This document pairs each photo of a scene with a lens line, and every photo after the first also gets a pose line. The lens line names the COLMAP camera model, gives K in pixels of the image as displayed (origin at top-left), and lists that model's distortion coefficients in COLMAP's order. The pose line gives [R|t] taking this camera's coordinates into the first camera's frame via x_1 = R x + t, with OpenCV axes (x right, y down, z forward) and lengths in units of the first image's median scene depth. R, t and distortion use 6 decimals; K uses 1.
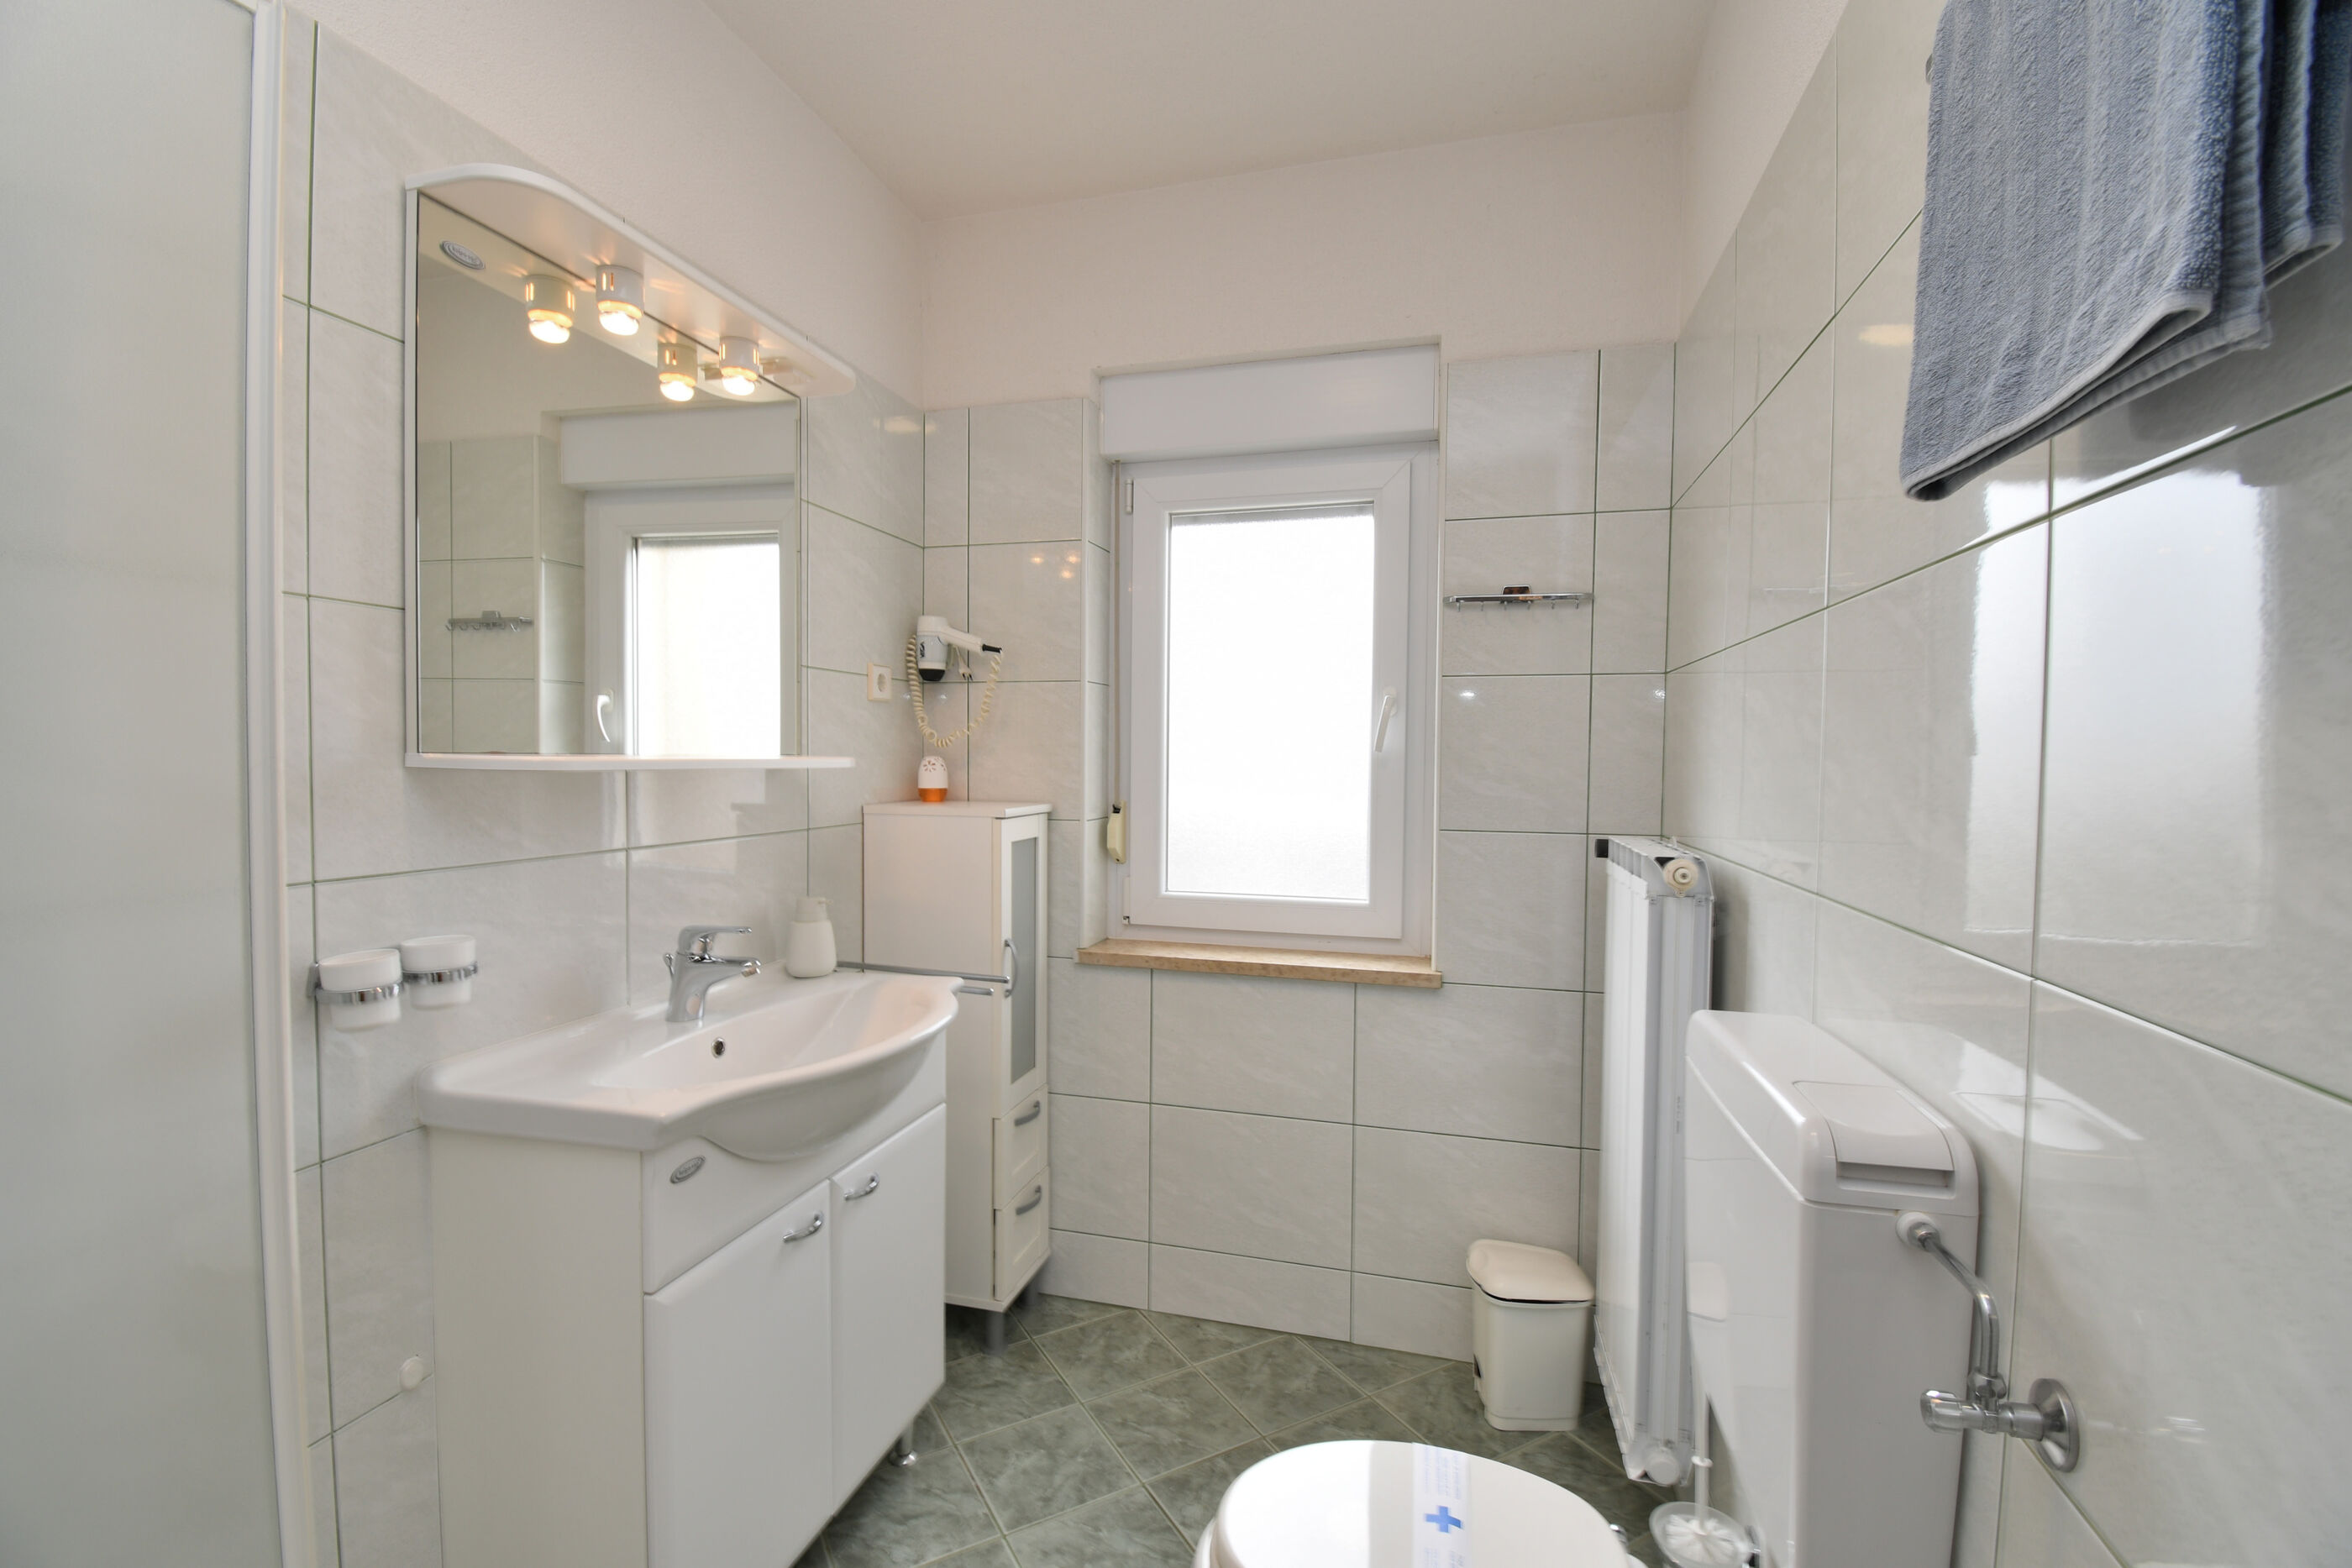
lens RADIAL K [[1032.0, 0, 1168.0], [0, 1032.0, 790.6], [0, 0, 1]] dist [0.008473, -0.016739]
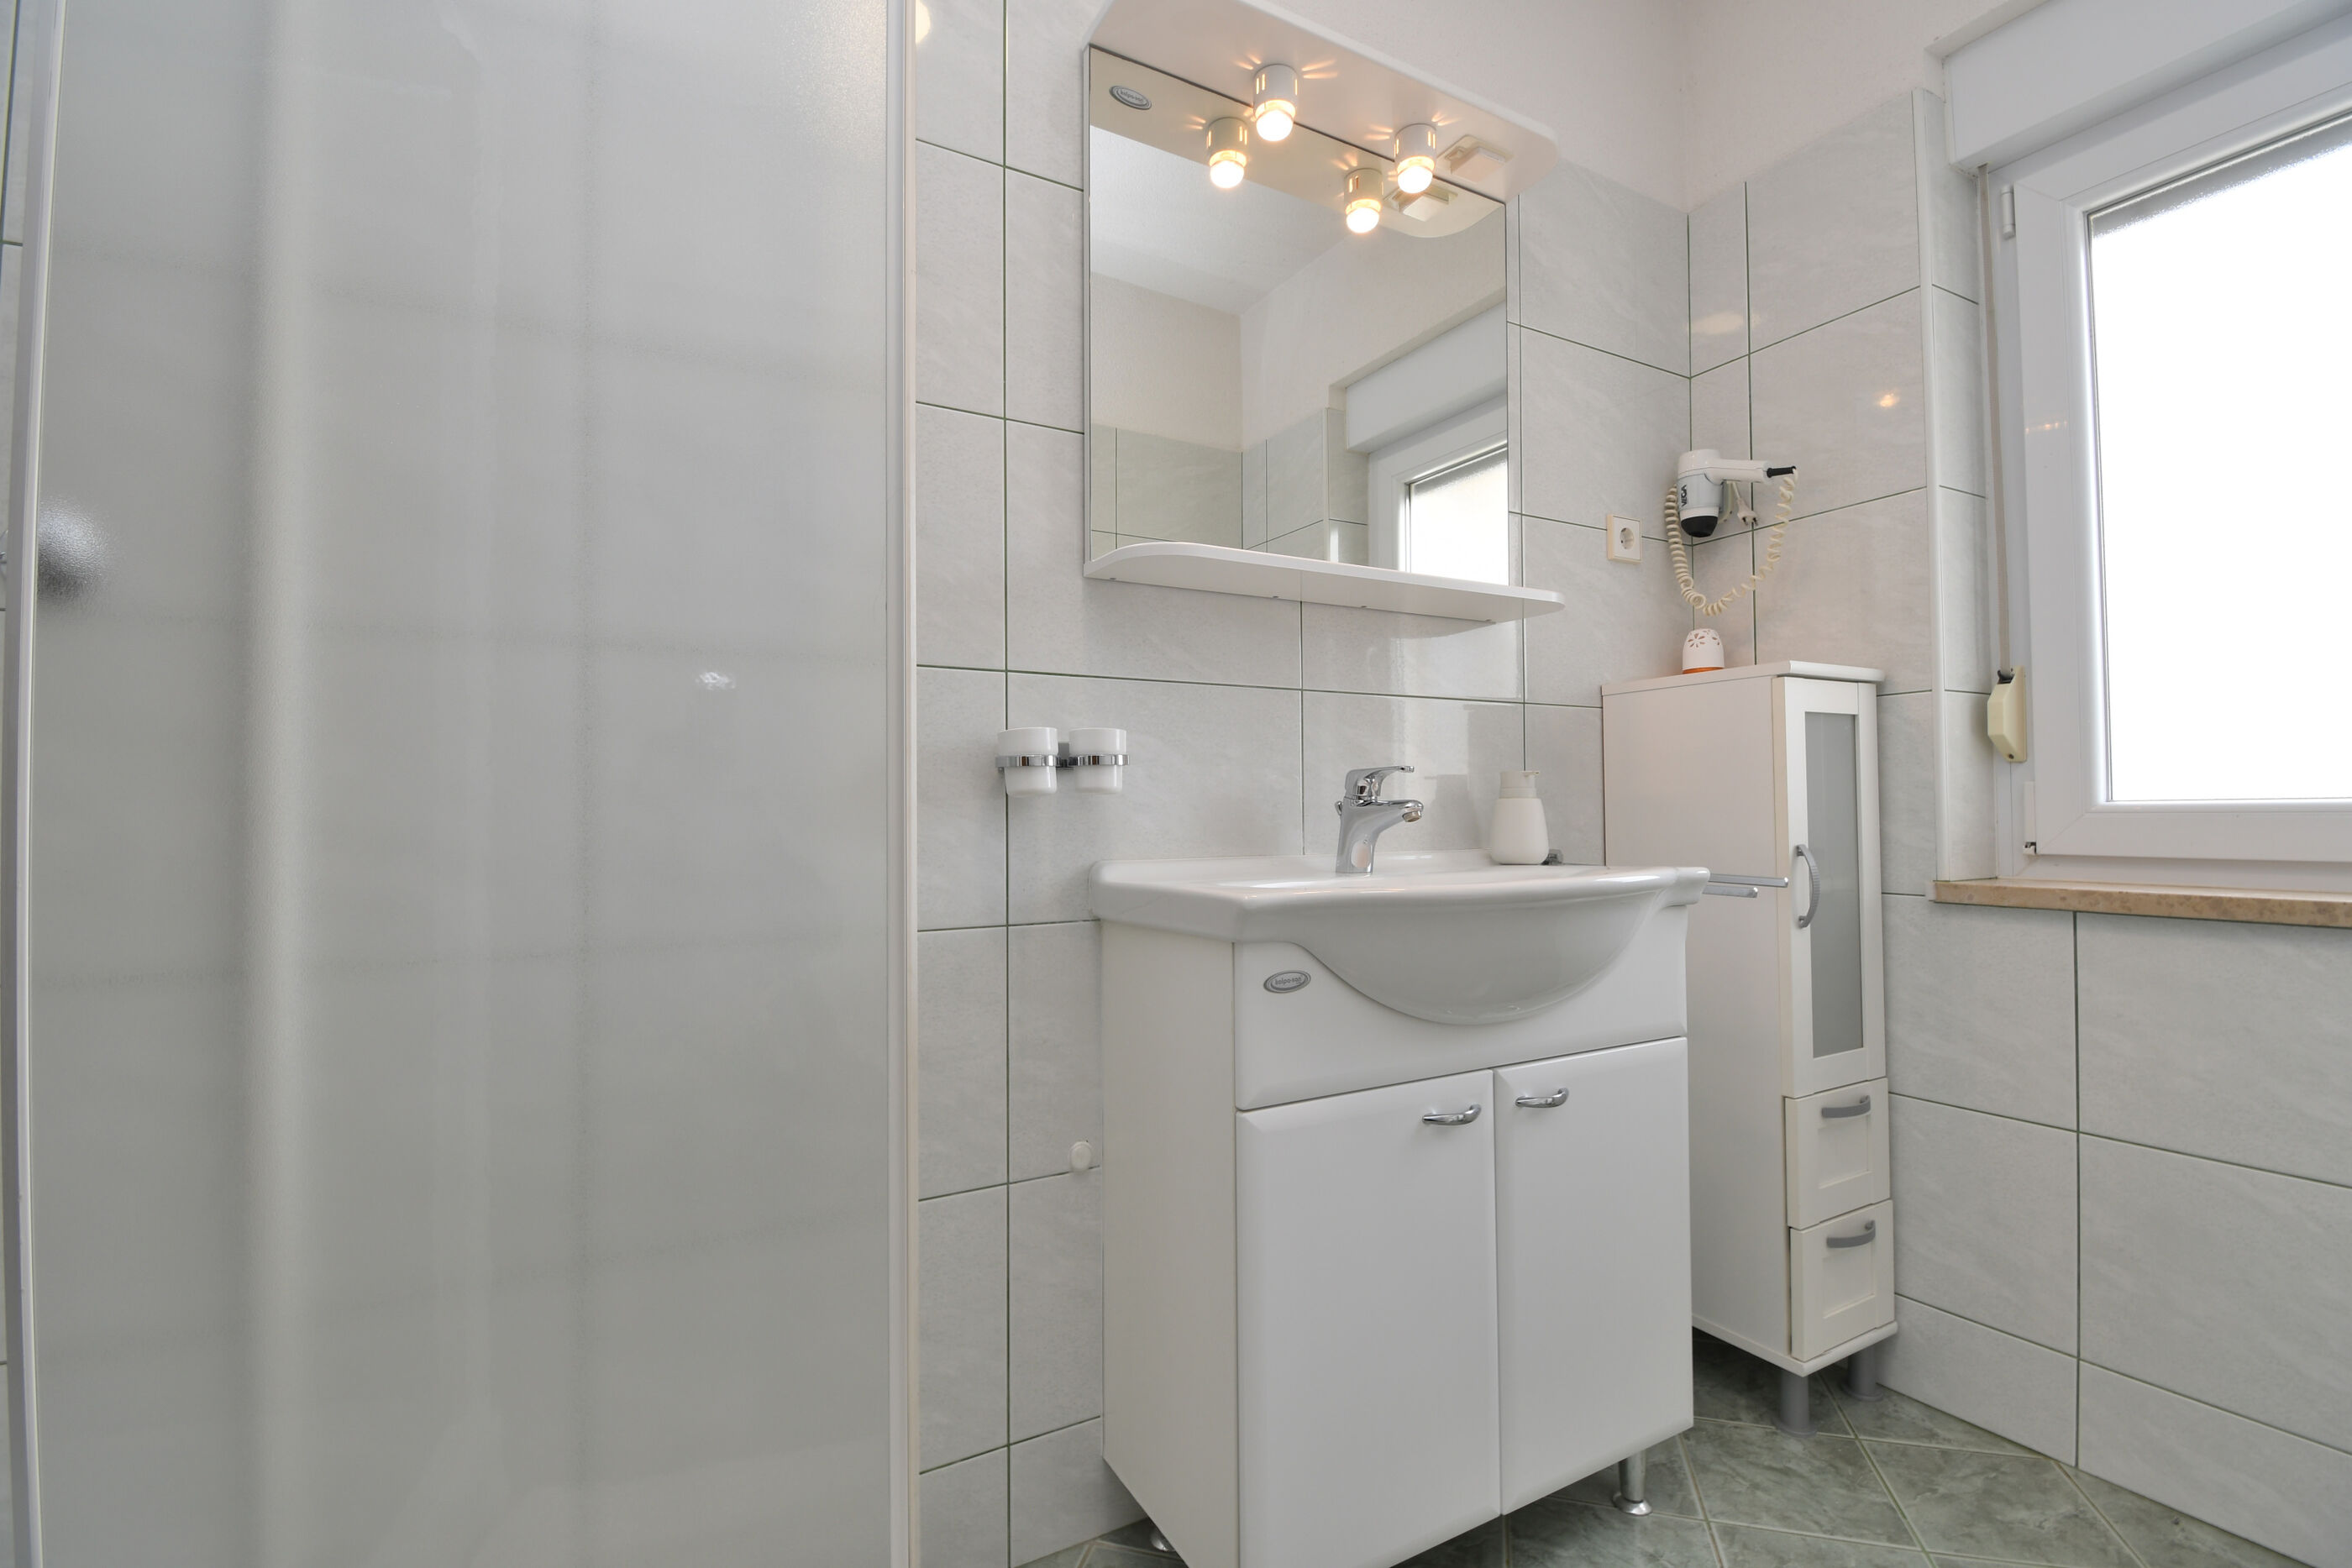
lens RADIAL K [[1032.0, 0, 1177.9], [0, 1032.0, 791.1], [0, 0, 1]] dist [0.008473, -0.016739]
pose [[0.702577, -0.027306, -0.711083, 0.050029], [-0.011118, 0.998720, -0.049336, 0.141397], [0.711521, 0.042569, 0.701375, 0.181529]]
